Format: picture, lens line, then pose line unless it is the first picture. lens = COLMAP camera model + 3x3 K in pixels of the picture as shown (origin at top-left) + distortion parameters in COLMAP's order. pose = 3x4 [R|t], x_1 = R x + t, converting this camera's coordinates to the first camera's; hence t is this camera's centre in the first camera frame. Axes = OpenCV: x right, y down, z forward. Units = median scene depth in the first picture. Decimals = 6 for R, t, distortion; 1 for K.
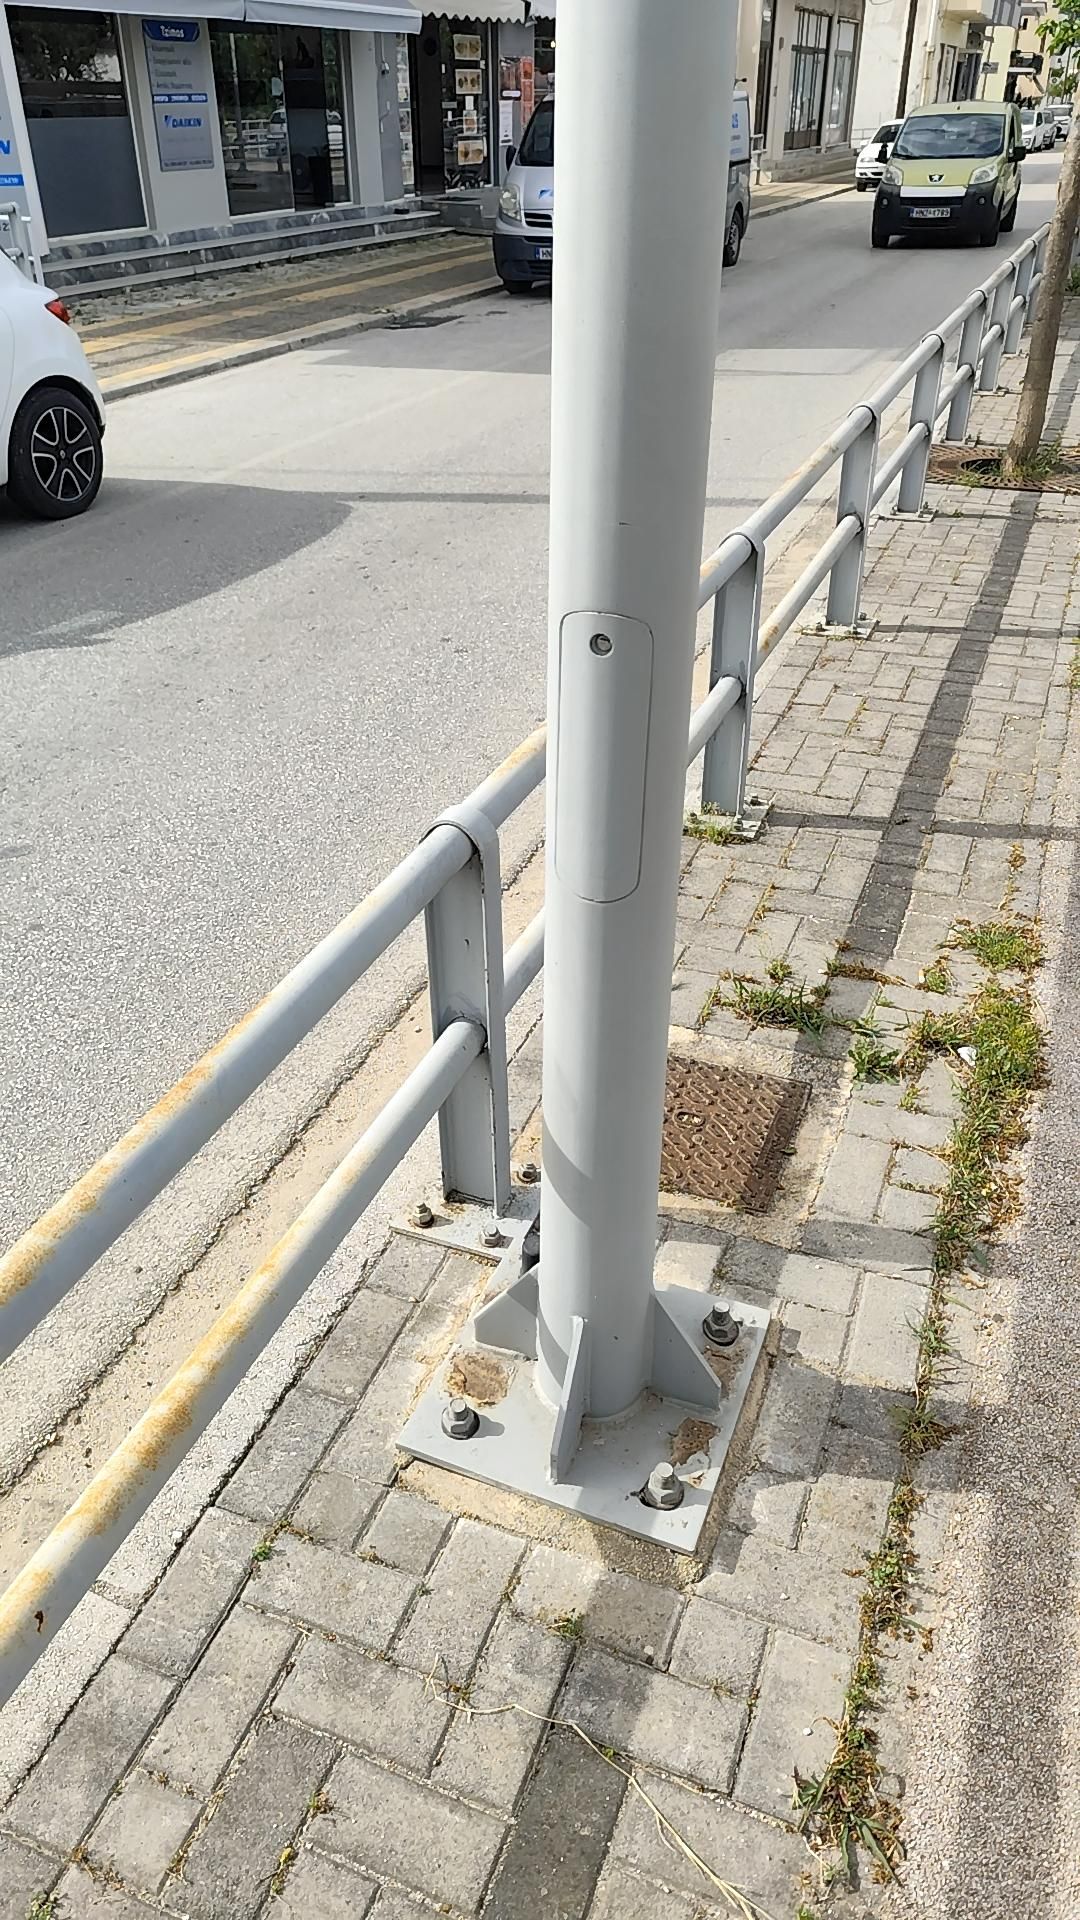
lens RADIAL K [[1328.8, 0, 529.0], [0, 1328.8, 934.0], [0, 0, 1]] dist [0.014311, 0.002061]
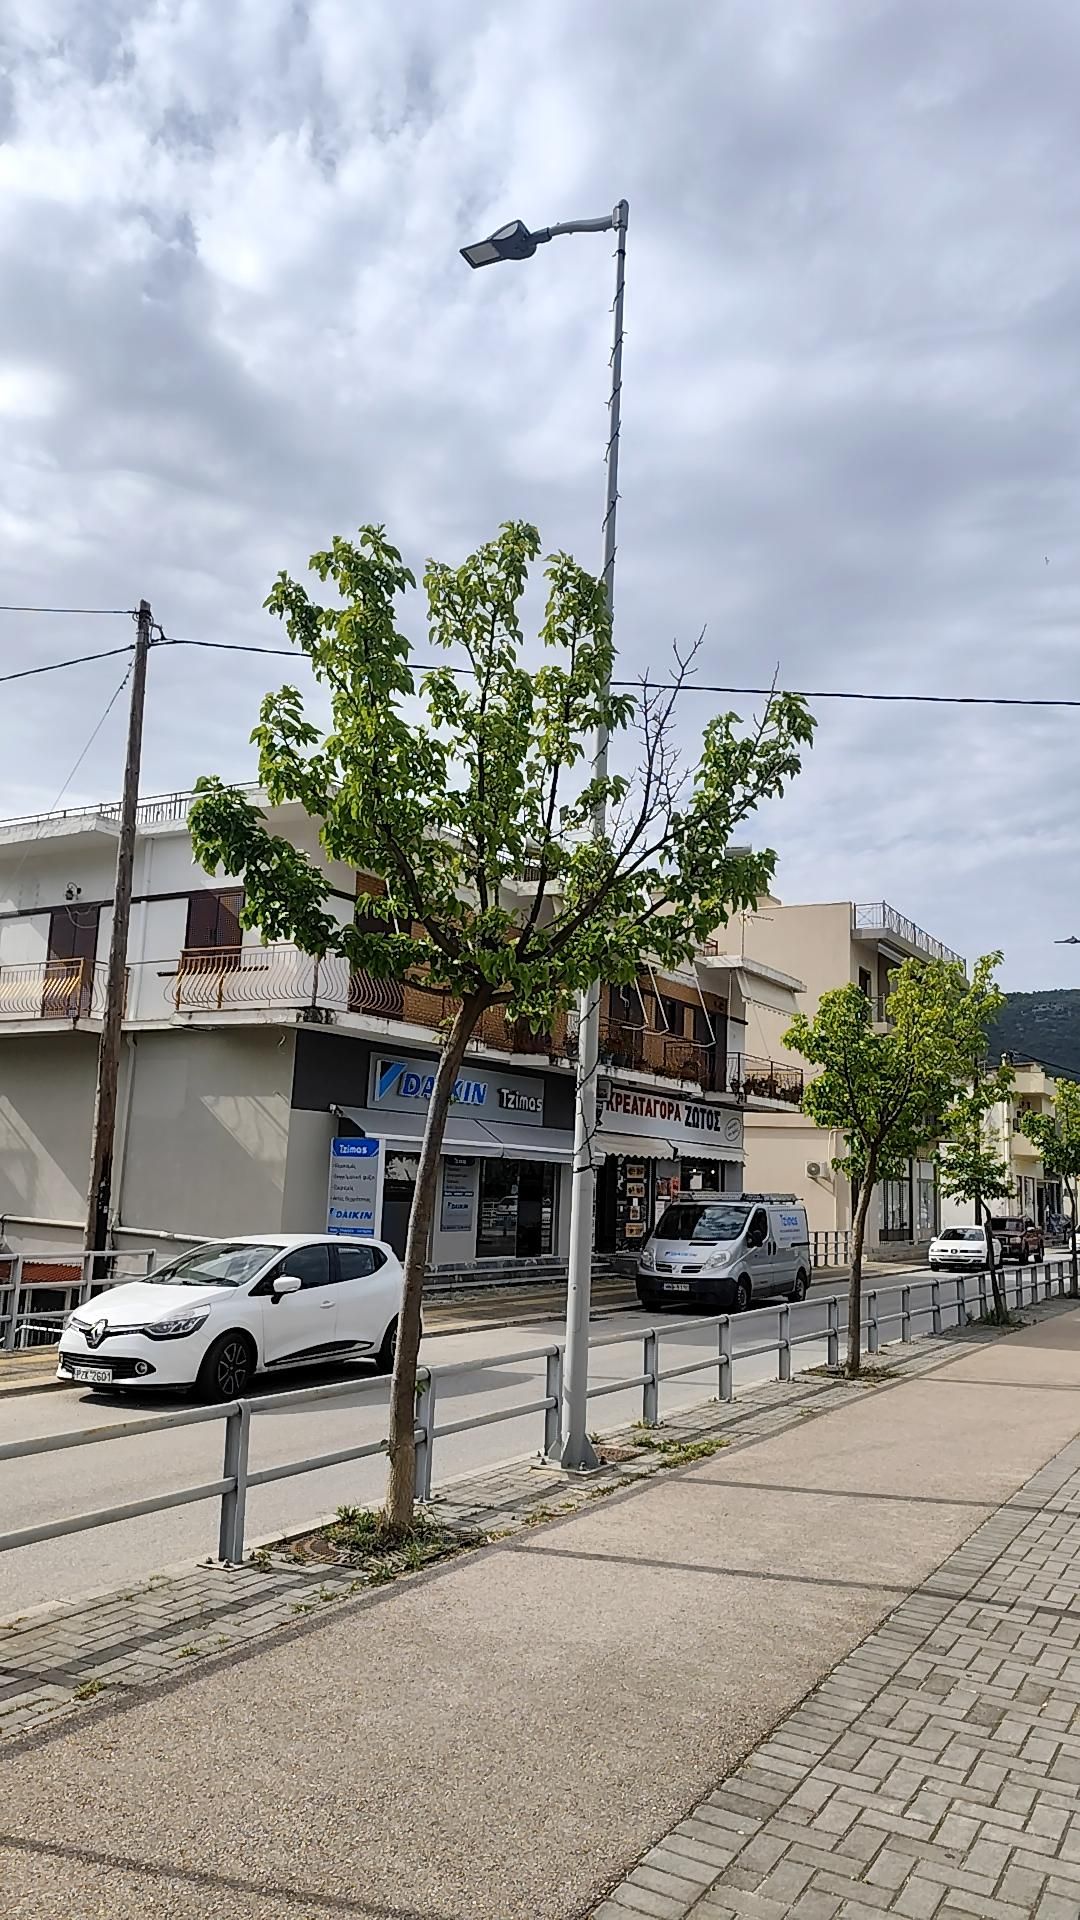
lens RADIAL K [[1328.8, 0, 529.0], [0, 1328.8, 934.0], [0, 0, 1]] dist [0.014311, 0.002061]
pose [[0.989654, 0.015277, -0.142658, 0.059566], [-0.108288, 0.731811, -0.672849, 0.237779], [0.094120, 0.681336, 0.725895, -0.405086]]
